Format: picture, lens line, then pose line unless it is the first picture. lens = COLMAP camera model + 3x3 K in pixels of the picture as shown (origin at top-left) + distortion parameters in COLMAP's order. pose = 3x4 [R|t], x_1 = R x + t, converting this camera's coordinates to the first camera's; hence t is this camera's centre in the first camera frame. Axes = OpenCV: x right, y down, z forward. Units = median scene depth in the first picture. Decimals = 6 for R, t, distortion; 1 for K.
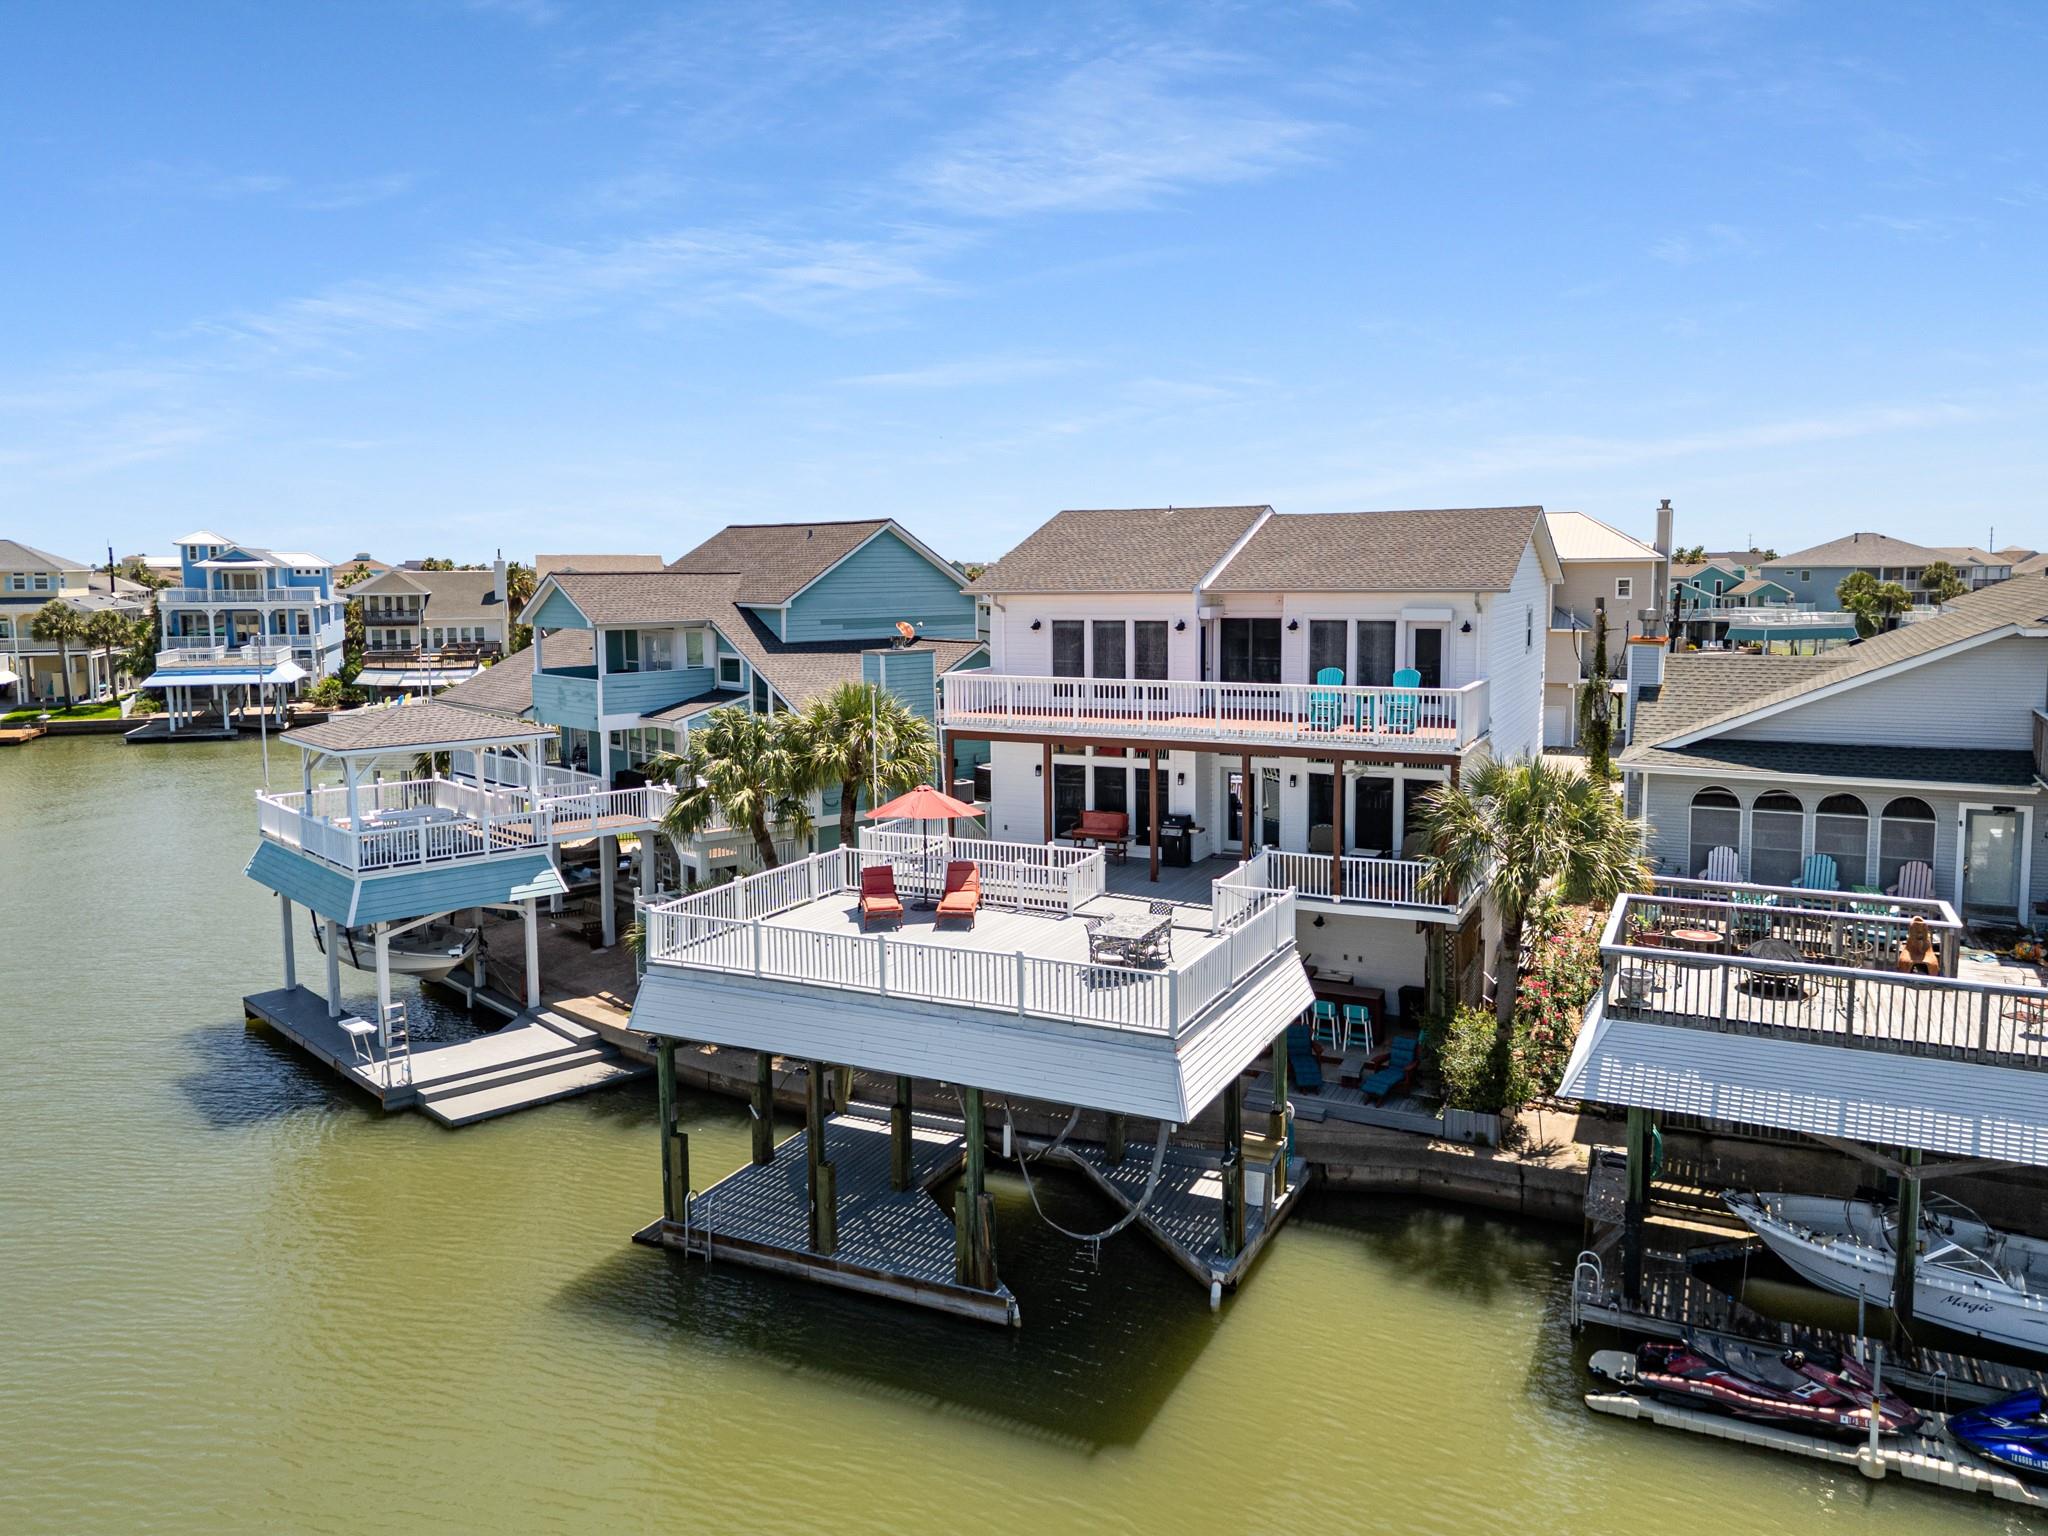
lens RADIAL K [[1466.3, 0, 1012.8], [0, 1466.3, 682.9], [0, 0, 1]] dist [0.072157, -0.079088]
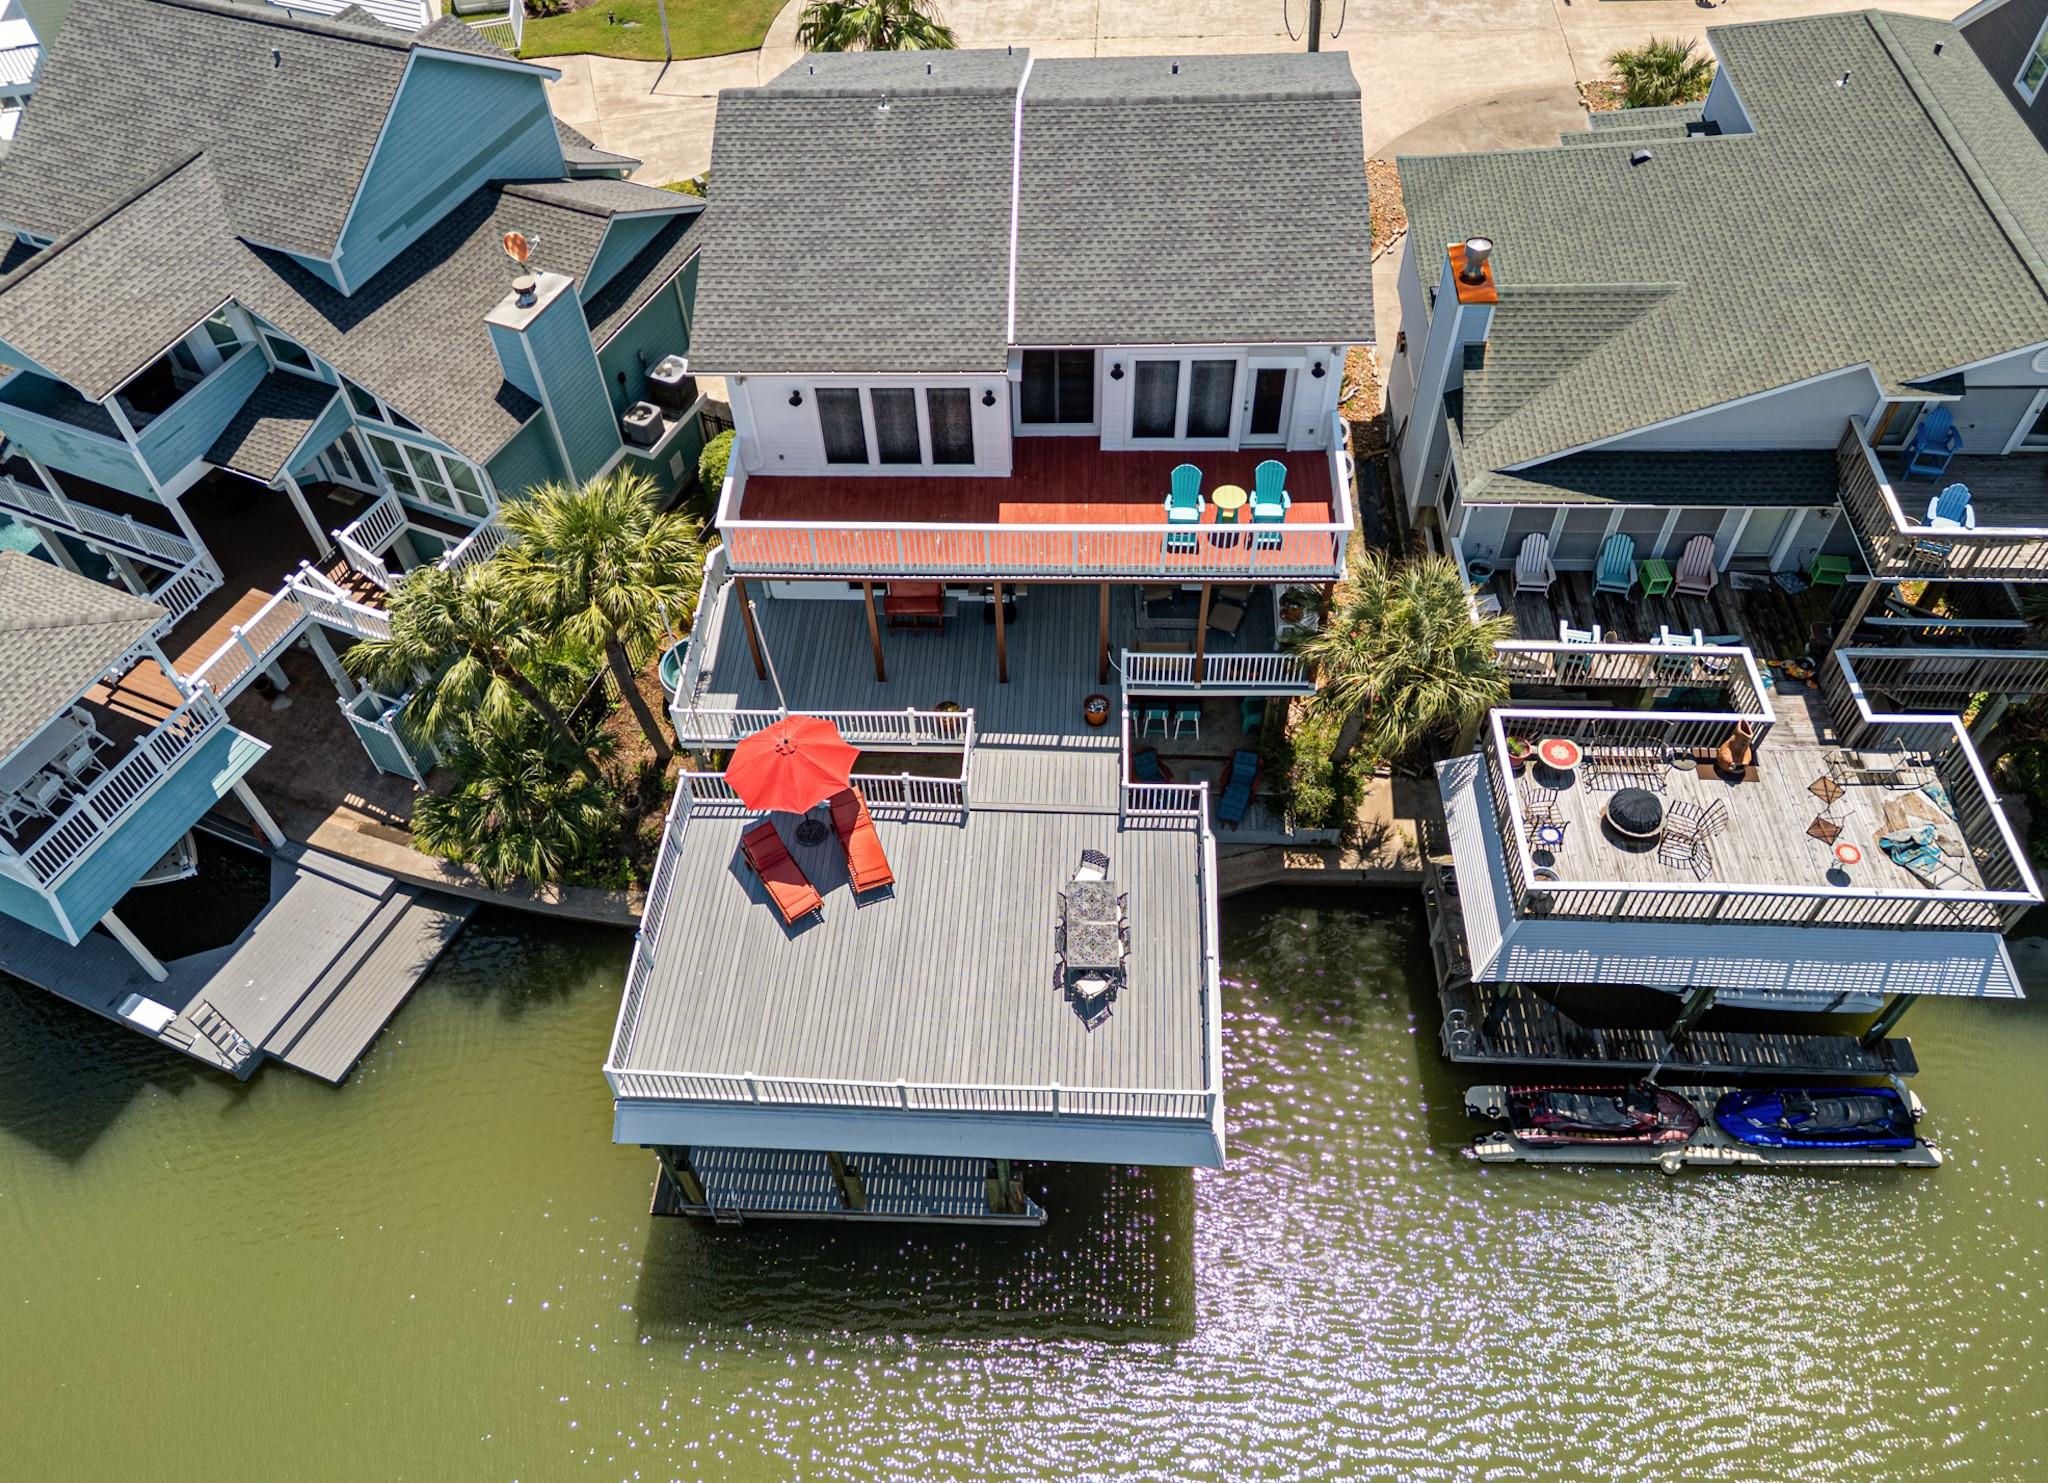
lens RADIAL K [[1459.1, 0, 983.1], [0, 1459.1, 741.7], [0, 0, 1]] dist [0.023598, -0.000596]
pose [[0.921160, -0.320013, 0.221488, -0.151482], [0.069106, 0.694558, 0.716110, -0.571511], [-0.383000, -0.644345, 0.661914, 0.400280]]
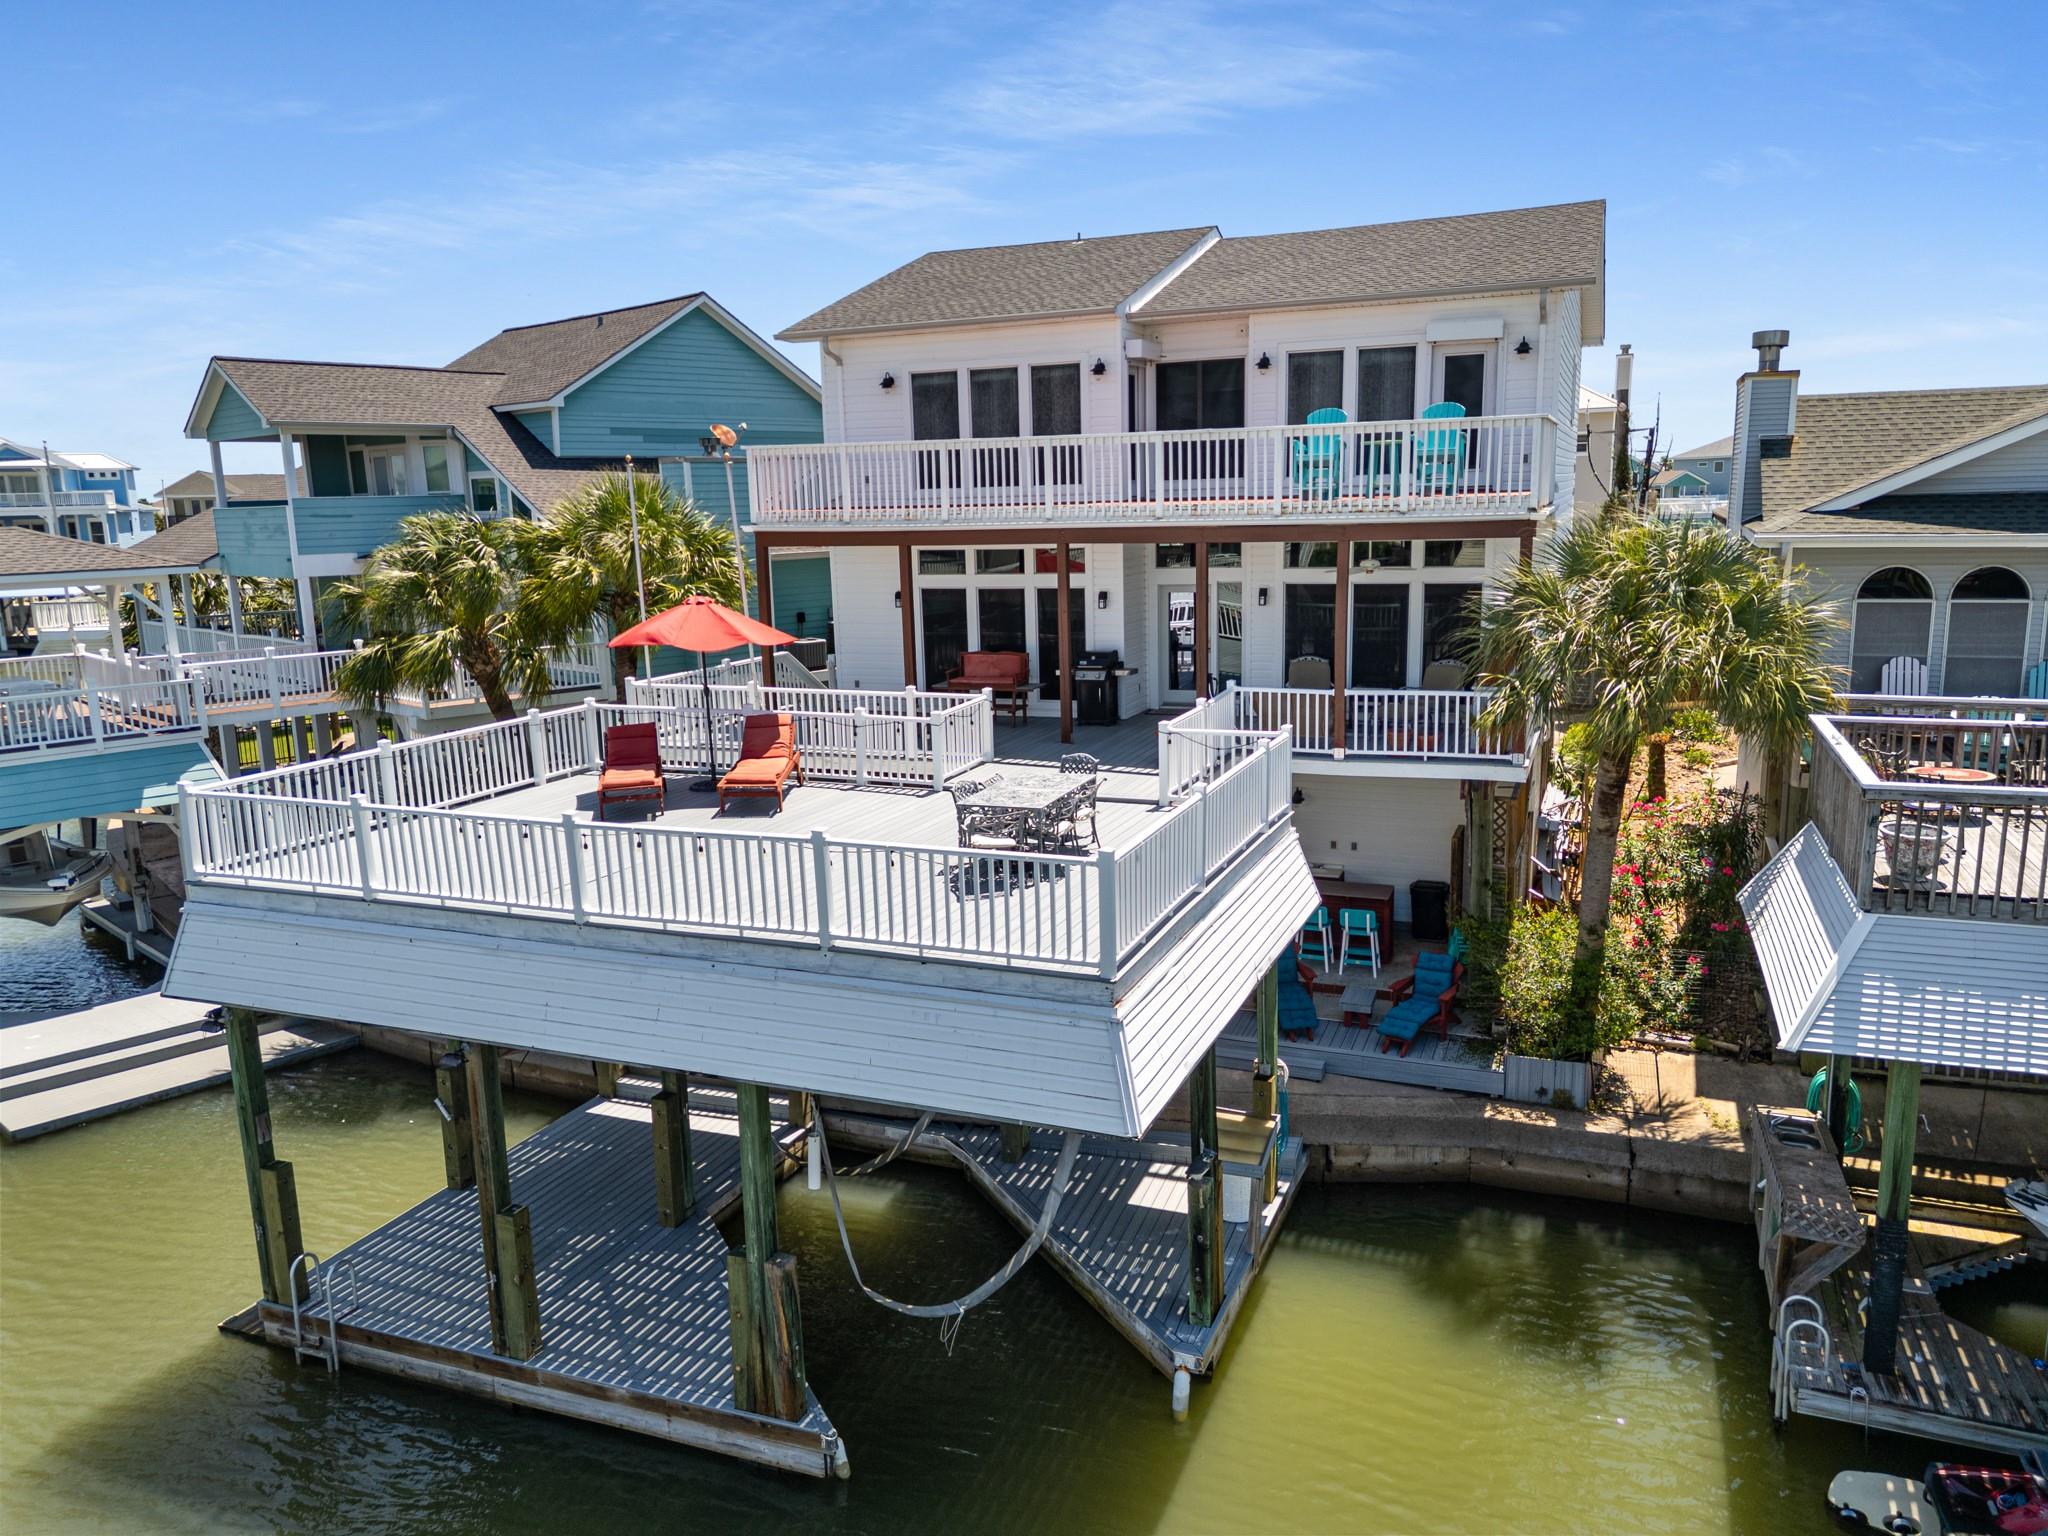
lens RADIAL K [[1420.8, 0, 1036.1], [0, 1420.8, 770.7], [0, 0, 1]] dist [0.064633, -0.052138]
pose [[0.996772, -0.029459, 0.074685, 0.036658], [0.021298, 0.993943, 0.107809, 0.086097], [-0.077409, -0.105871, 0.991362, 0.390326]]
